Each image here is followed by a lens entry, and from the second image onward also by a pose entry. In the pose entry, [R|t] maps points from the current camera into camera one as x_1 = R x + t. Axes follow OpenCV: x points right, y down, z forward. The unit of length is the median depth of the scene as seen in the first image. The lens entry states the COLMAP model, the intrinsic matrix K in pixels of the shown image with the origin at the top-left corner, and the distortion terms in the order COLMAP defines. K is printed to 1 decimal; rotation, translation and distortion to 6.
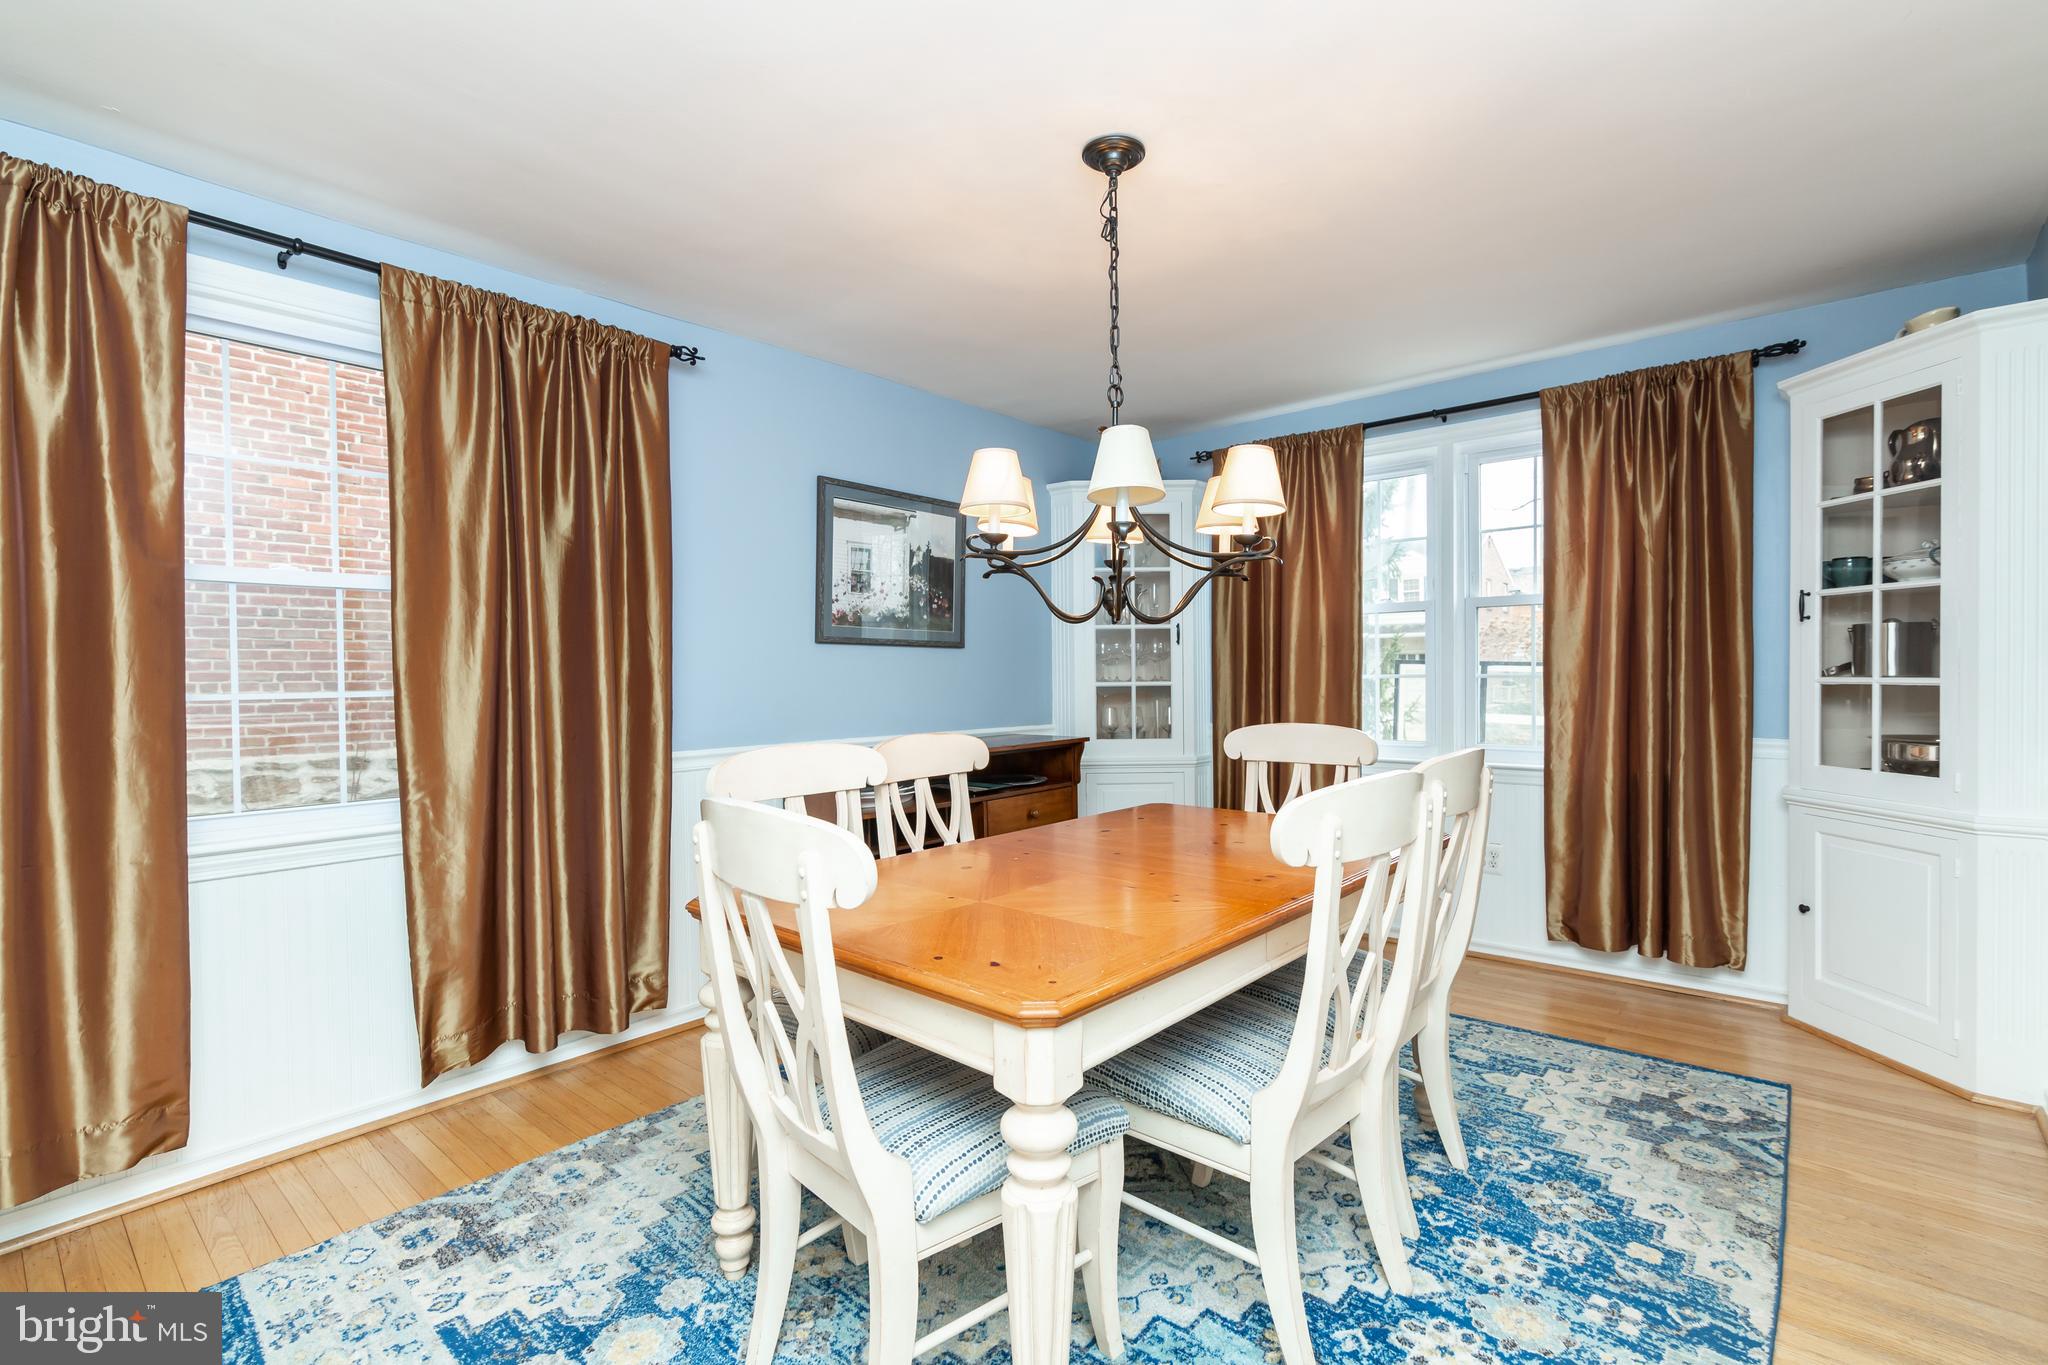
lens RADIAL K [[923.6, 0, 1024.0], [0, 923.6, 682.5], [0, 0, 1]] dist [-0.001802, -0.000068]
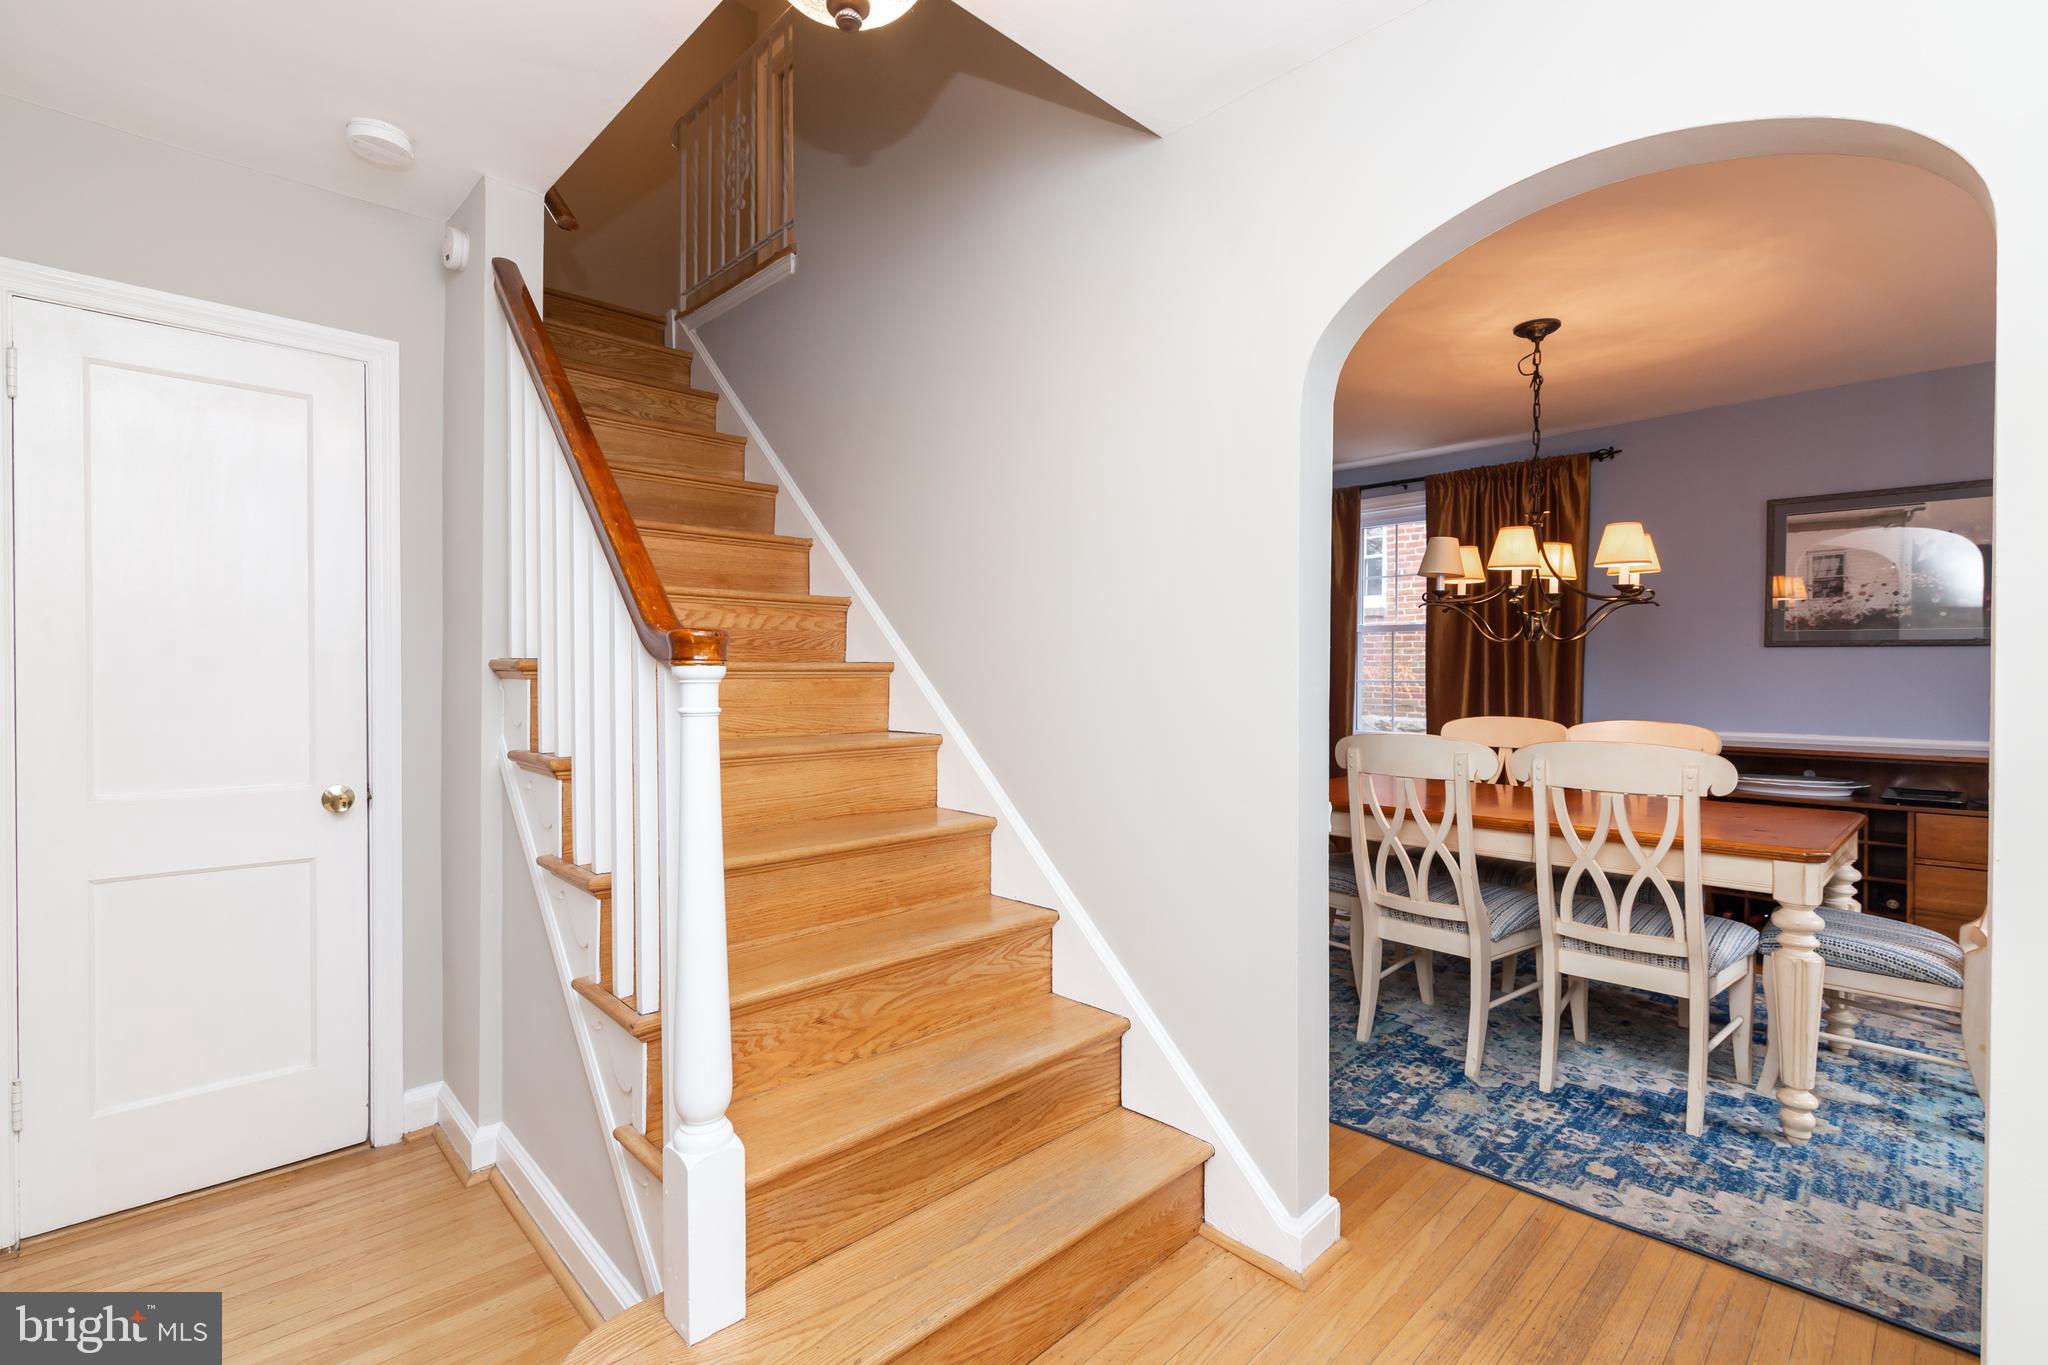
lens RADIAL K [[935.5, 0, 1036.7], [0, 935.5, 674.0], [0, 0, 1]] dist [0.001114, 0.000303]
pose [[-0.069697, 0.011052, -0.997507, 1.560397], [-0.013018, 0.999843, 0.011988, -0.018427], [0.997483, 0.013821, -0.069543, 0.286764]]
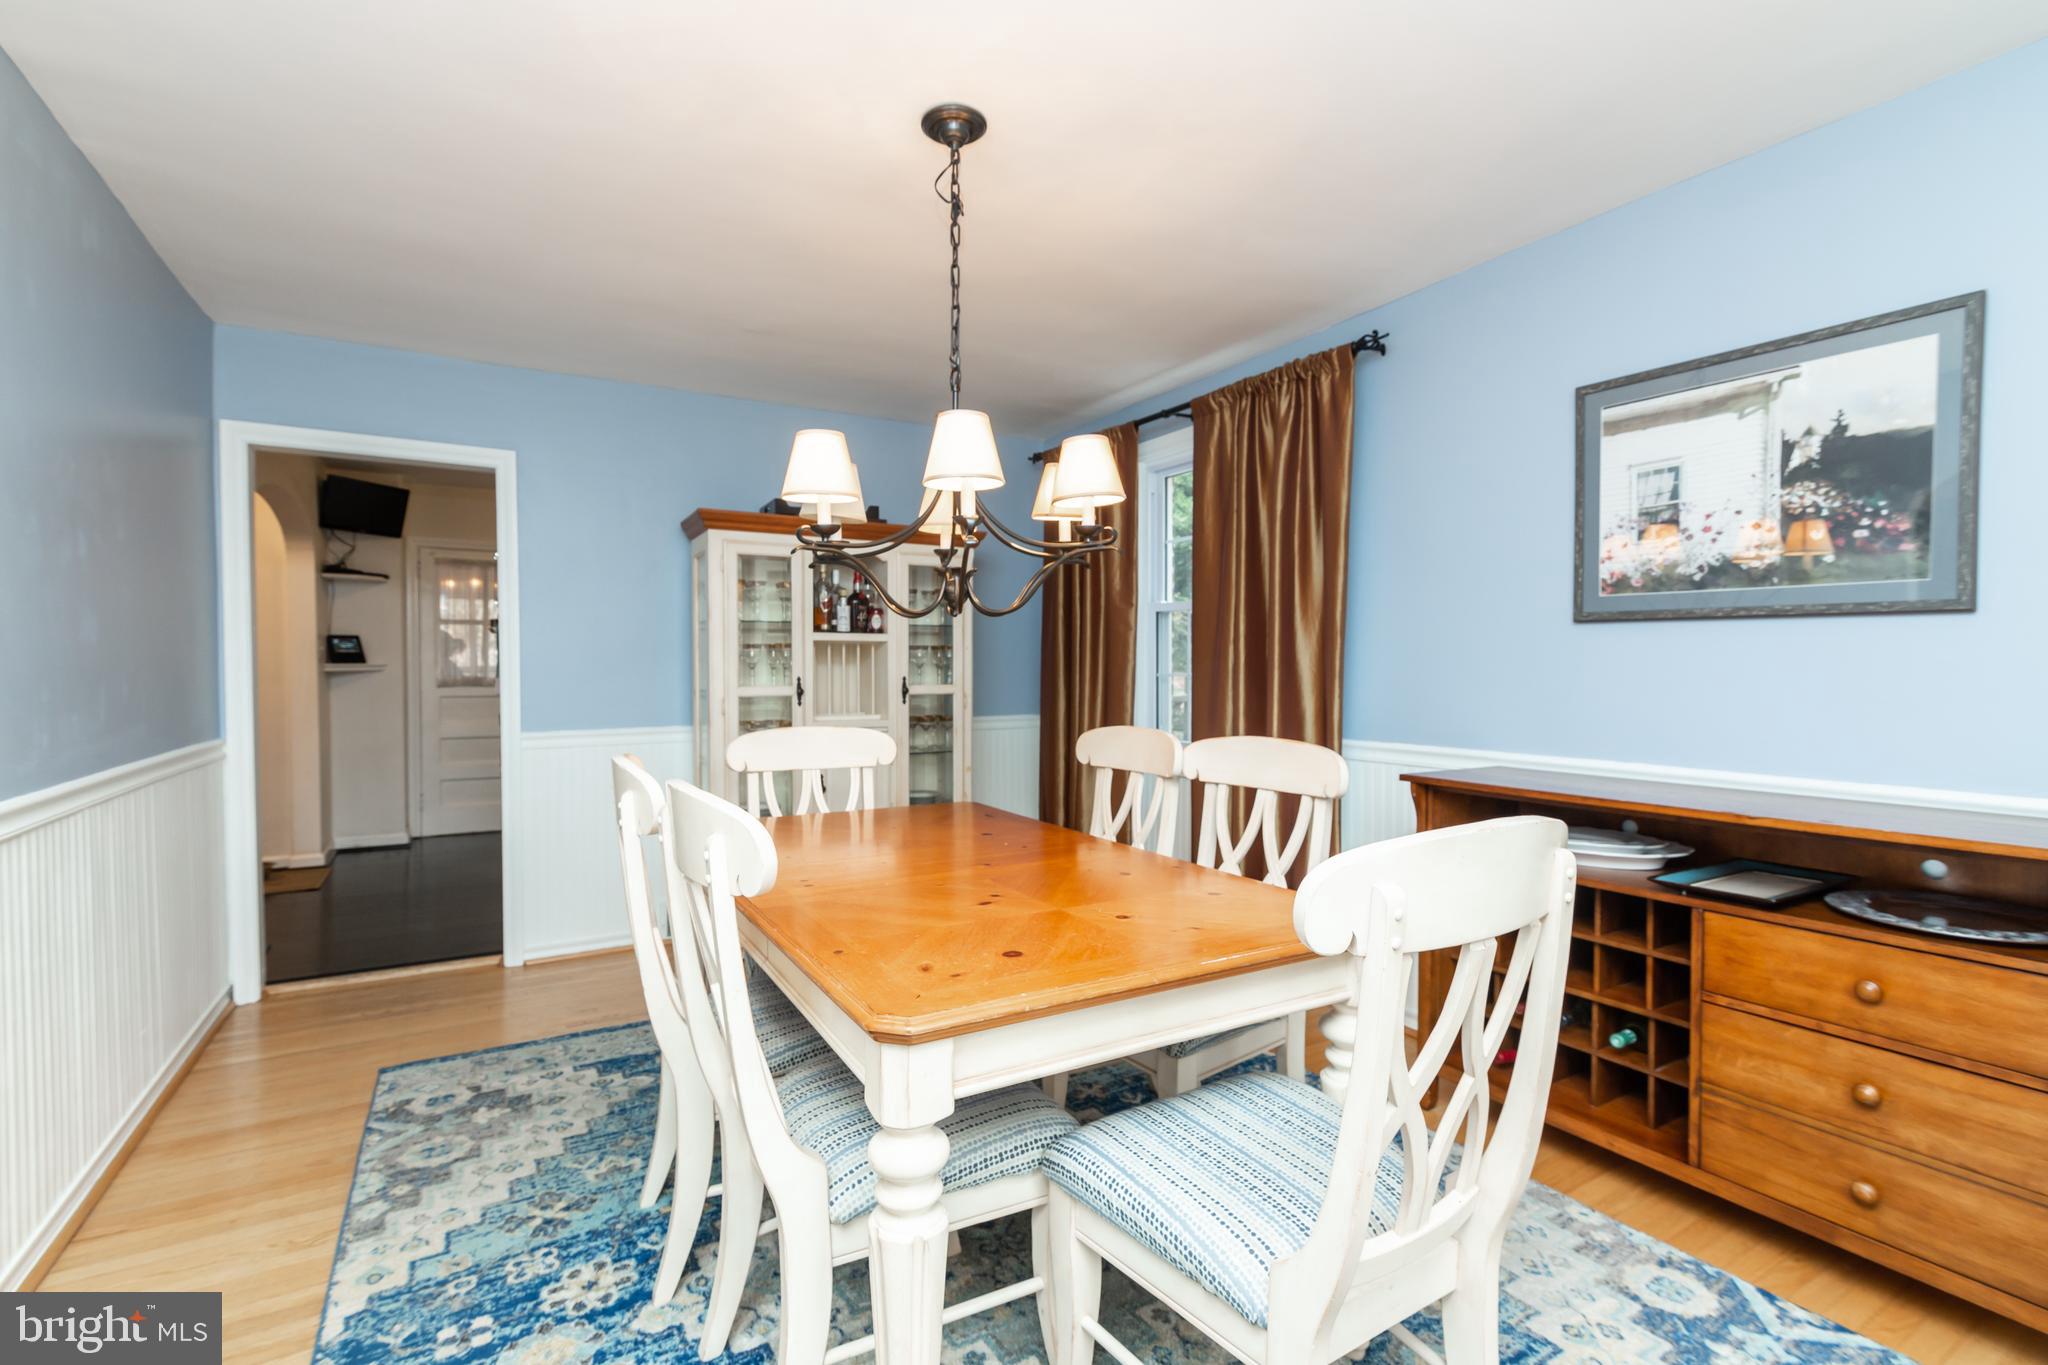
lens RADIAL K [[923.6, 0, 1024.0], [0, 923.6, 682.5], [0, 0, 1]] dist [-0.001802, -0.000068]
pose [[-0.307201, 0.024142, -0.951338, 0.931637], [-0.008653, 0.999566, 0.028160, -0.019940], [0.951605, 0.016882, -0.306859, 1.277566]]
